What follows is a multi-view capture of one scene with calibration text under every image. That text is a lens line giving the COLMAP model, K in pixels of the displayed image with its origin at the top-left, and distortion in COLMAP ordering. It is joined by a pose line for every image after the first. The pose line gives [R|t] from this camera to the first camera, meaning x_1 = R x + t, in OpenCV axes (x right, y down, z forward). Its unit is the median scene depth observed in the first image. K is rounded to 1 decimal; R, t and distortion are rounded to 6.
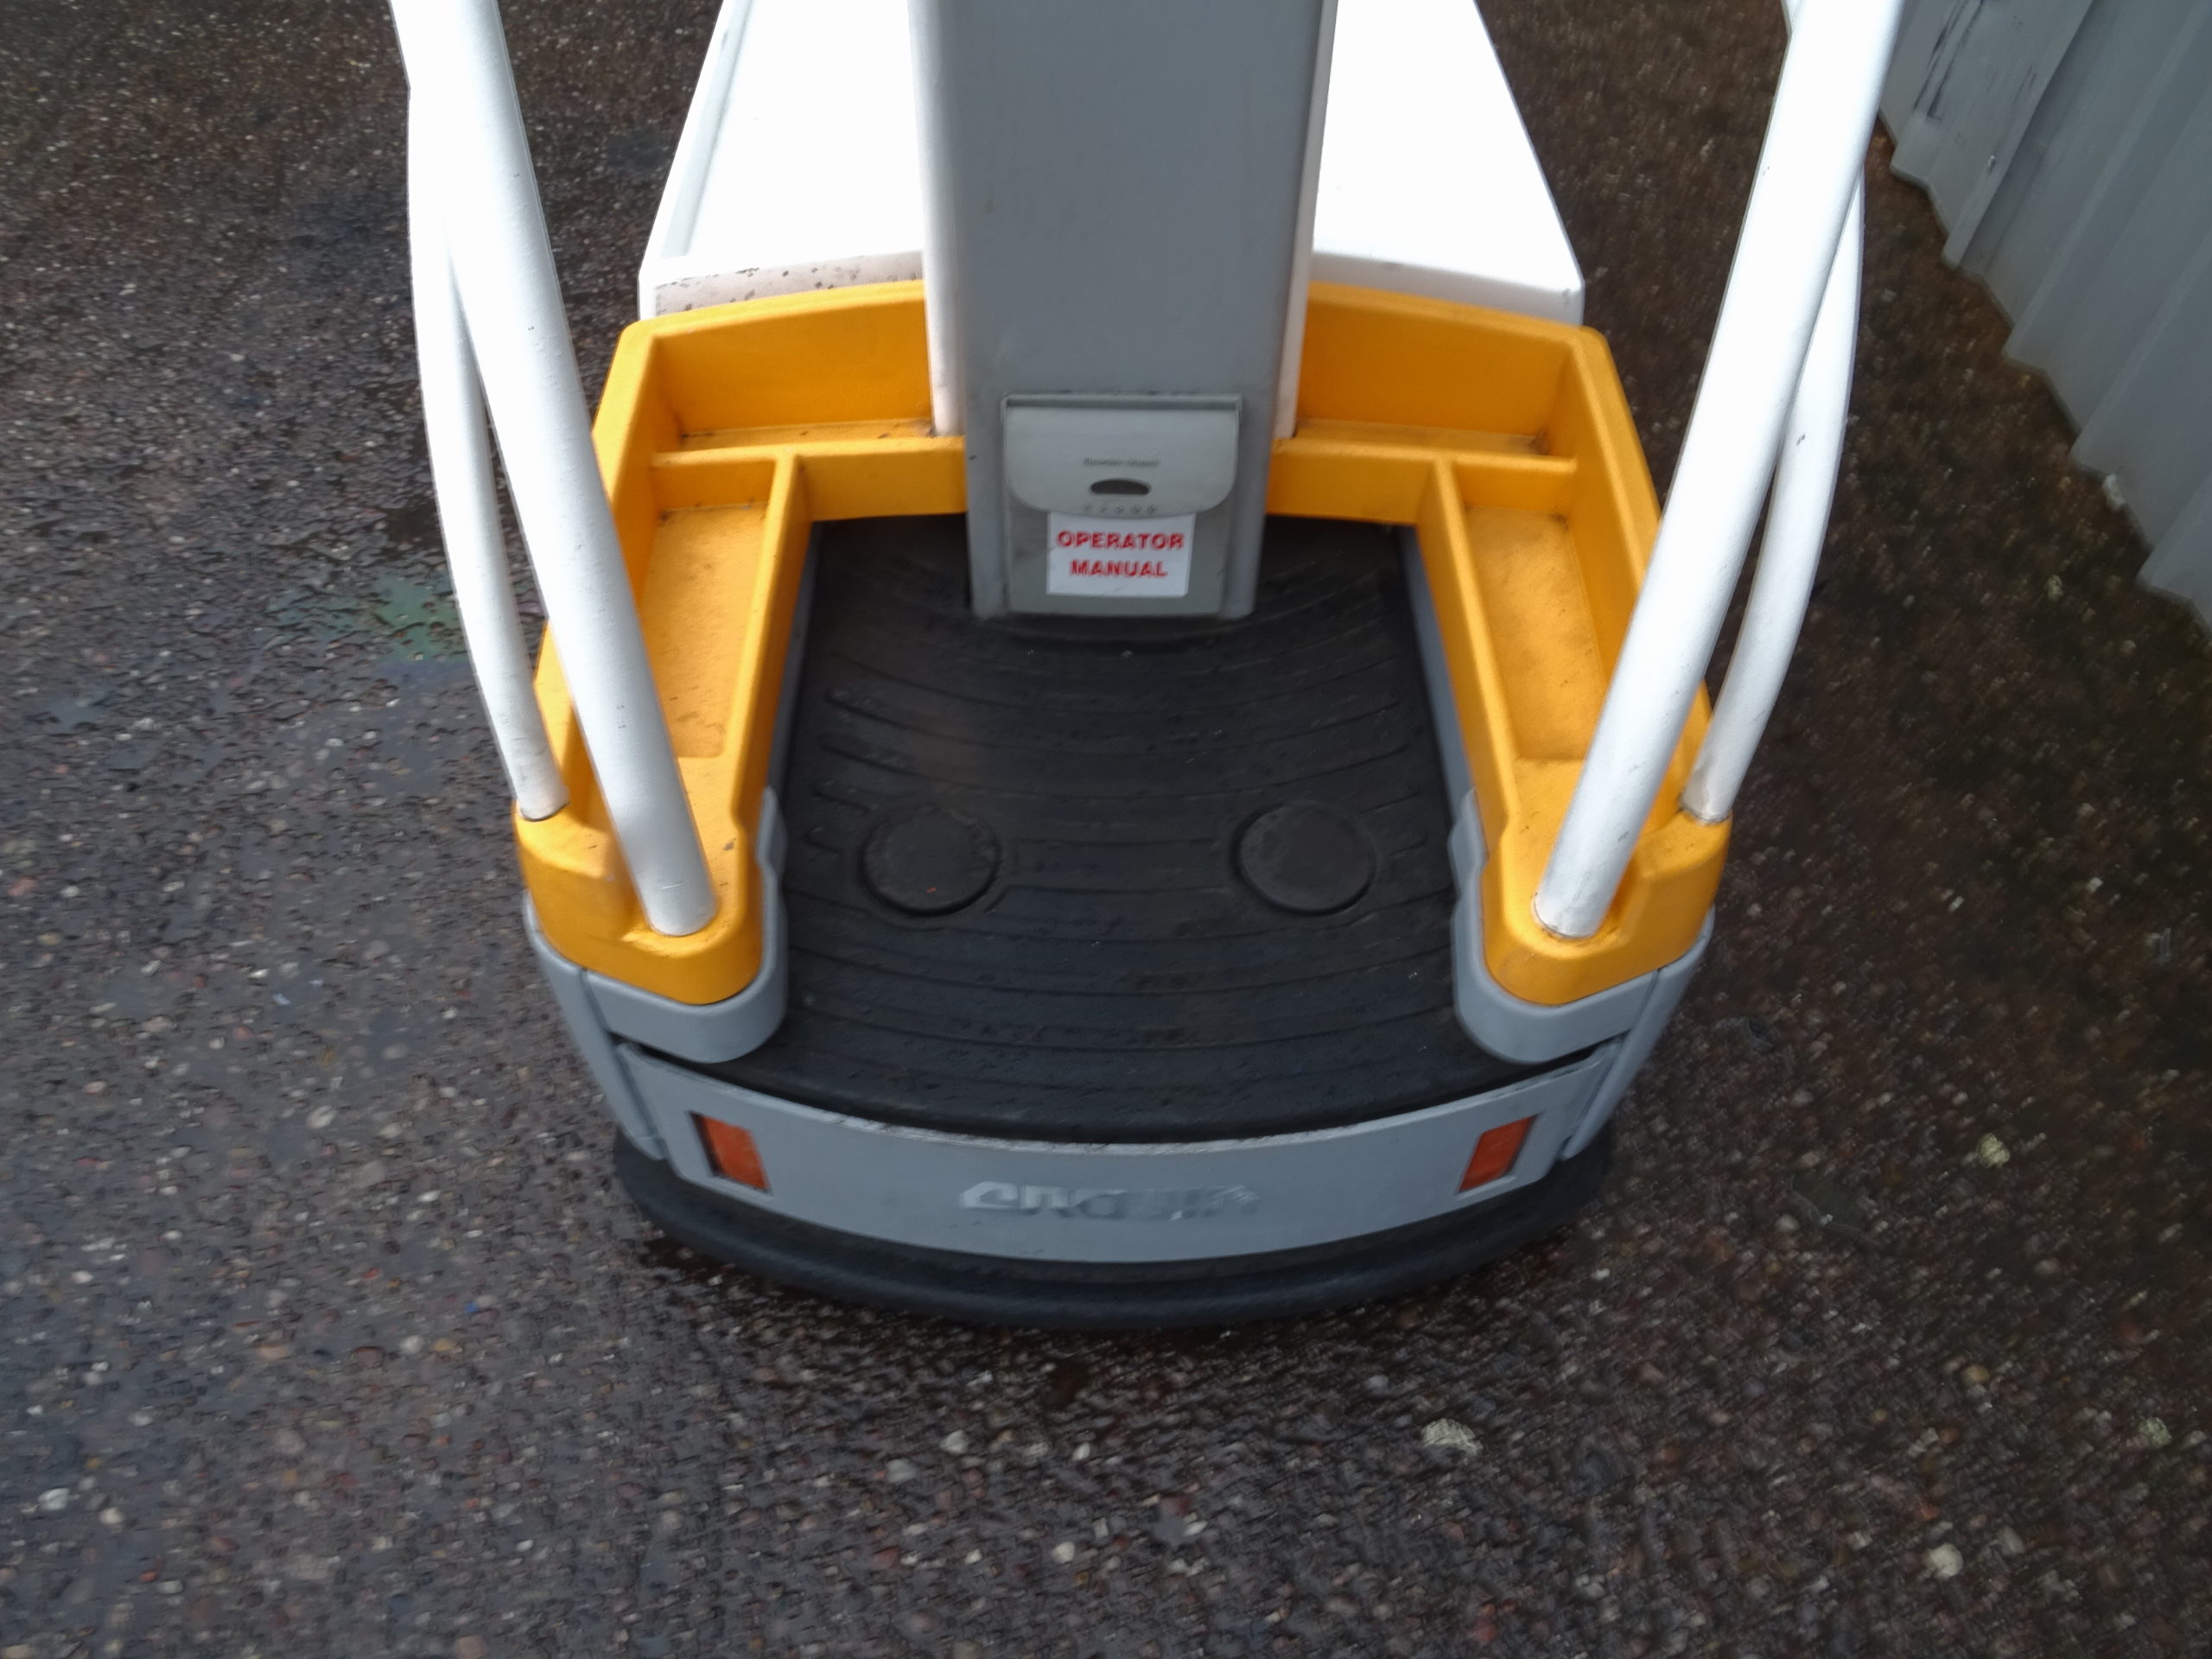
lens RADIAL K [[1586.0, 0, 1103.9], [0, 1586.0, 828.4], [0, 0, 1]] dist [0.006914, -0.009888]
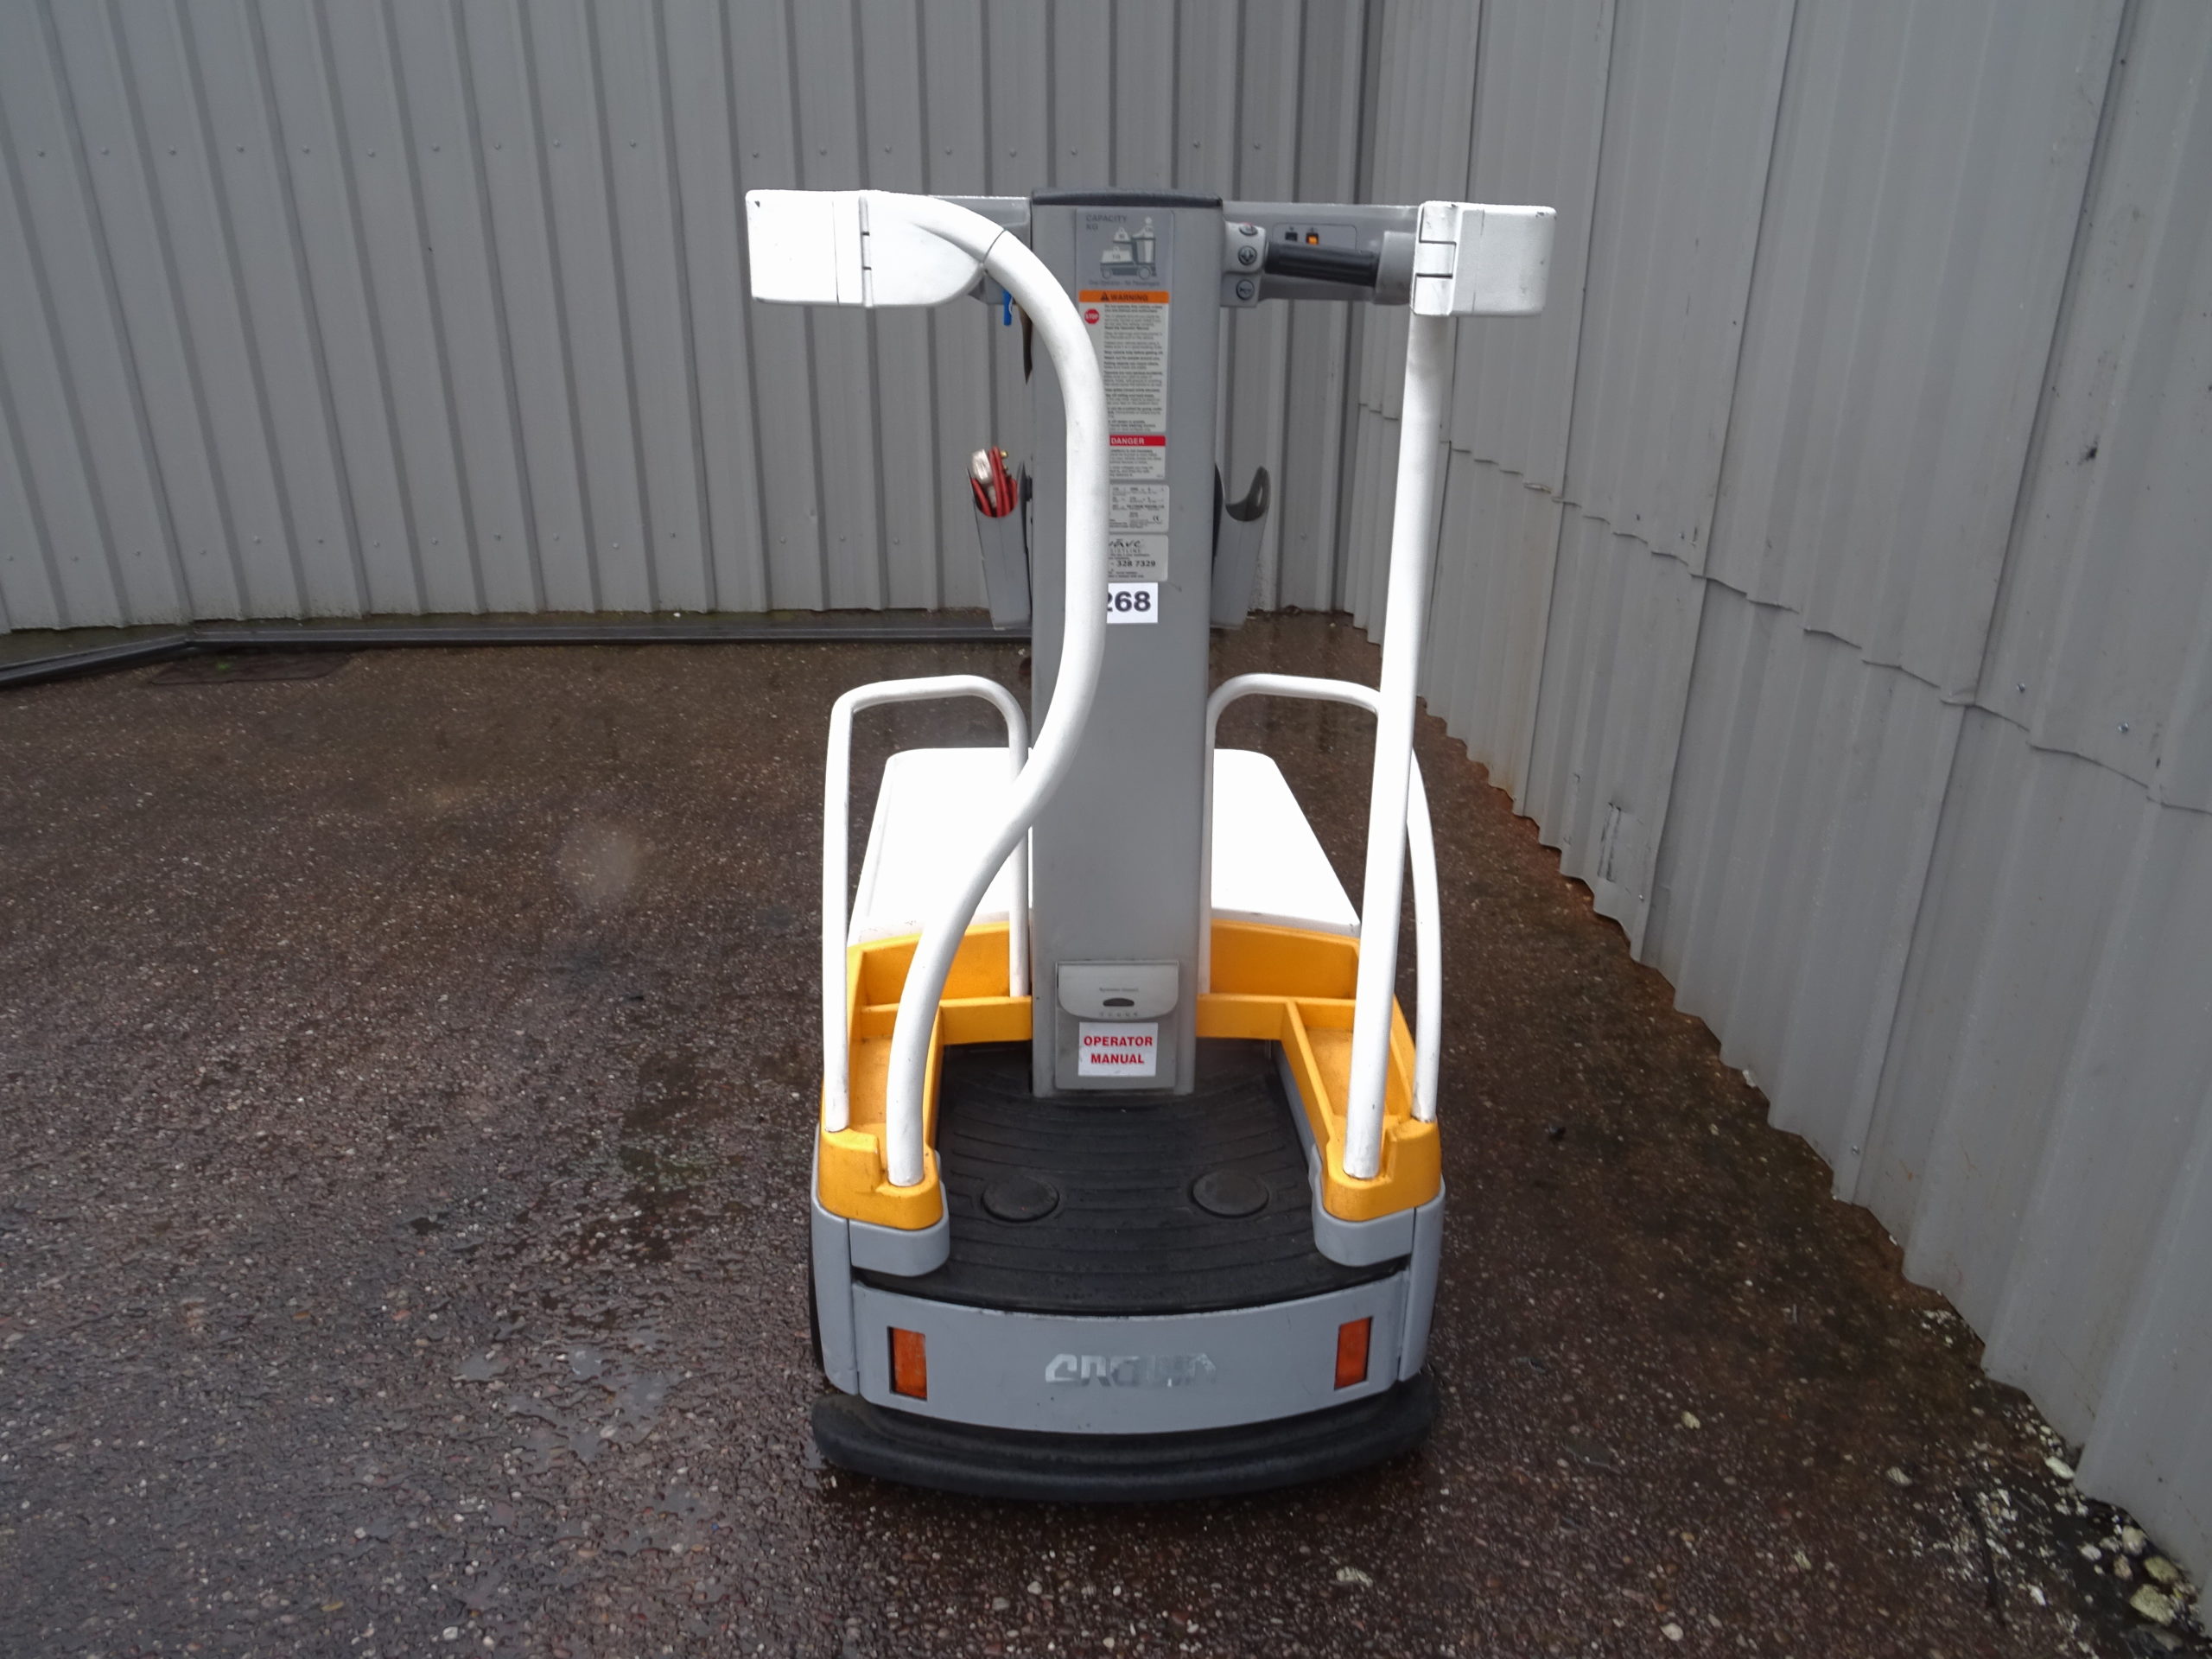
lens RADIAL K [[1586.0, 0, 1104.7], [0, 1586.0, 823.9], [0, 0, 1]] dist [0.006914, -0.009888]
pose [[0.999076, -0.018731, 0.038683, -0.068541], [0.035591, 0.865095, -0.500344, 0.496403], [-0.024093, 0.501258, 0.864962, -0.681138]]
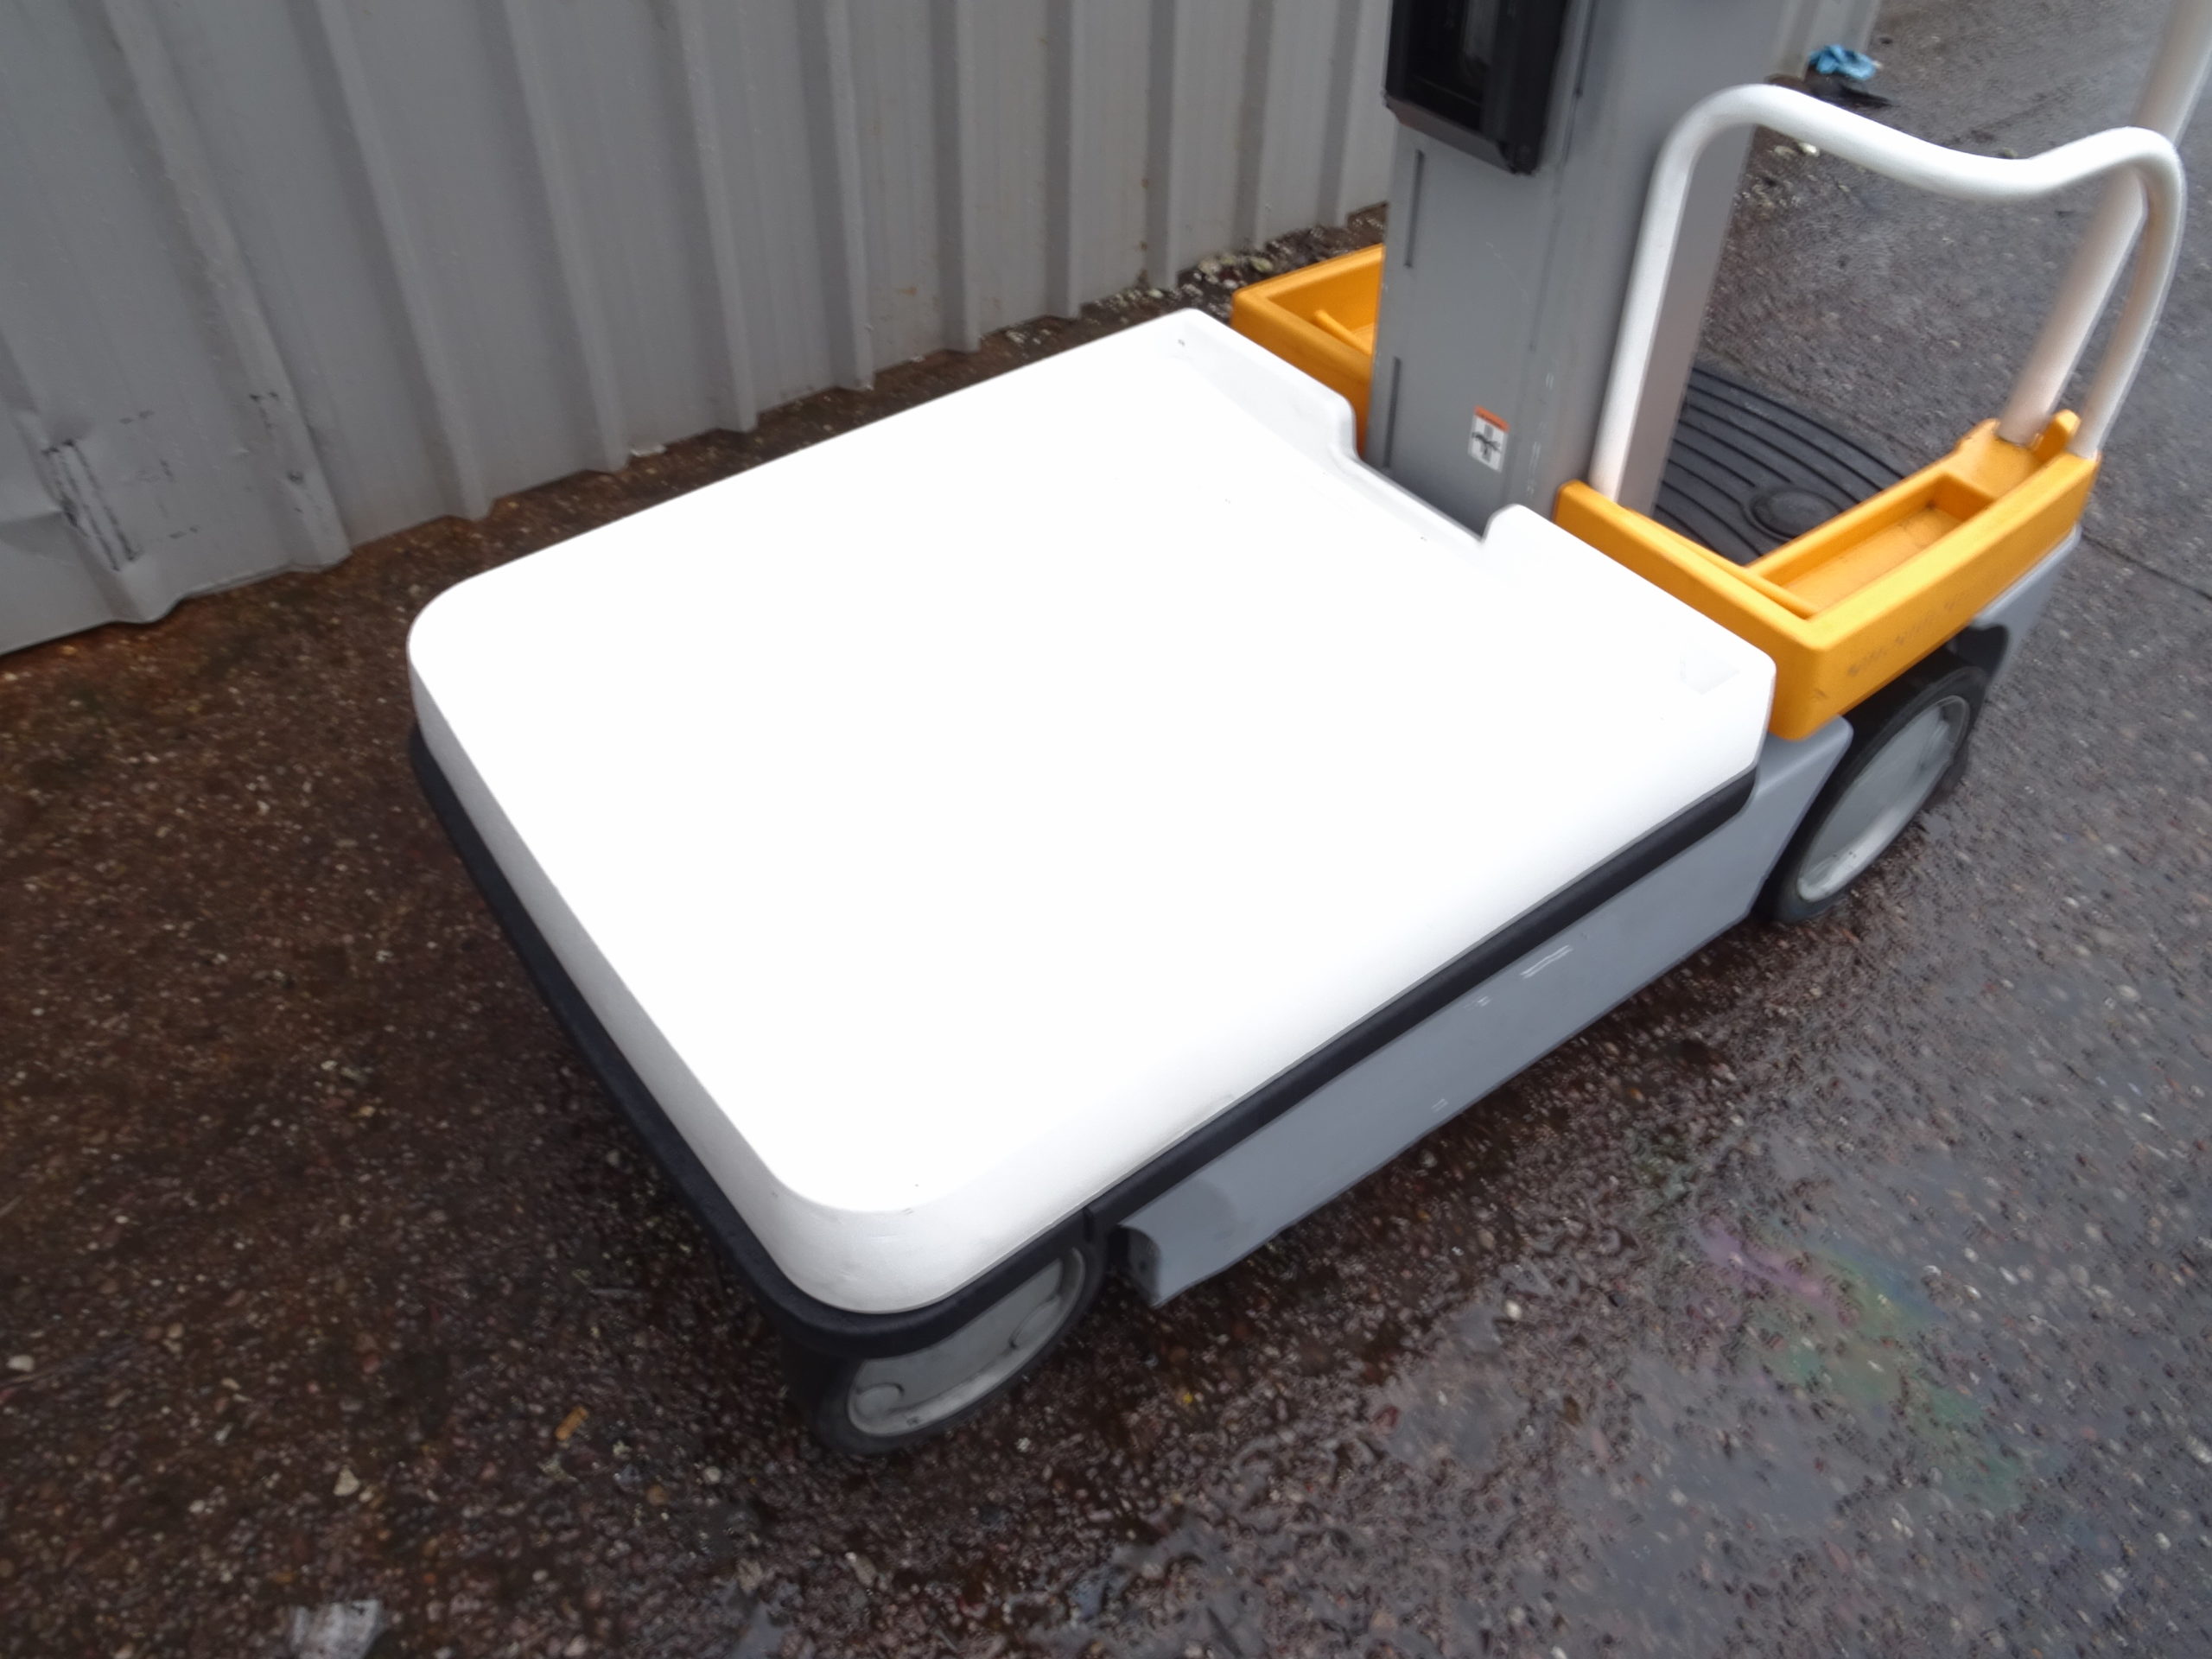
lens RADIAL K [[1586.0, 0, 1104.5], [0, 1586.0, 821.7], [0, 0, 1]] dist [0.006914, -0.009888]
pose [[-0.590815, -0.591279, 0.548932, -0.677857], [0.606263, 0.123556, 0.785607, -1.447927], [-0.532337, 0.796946, 0.285472, 1.045920]]
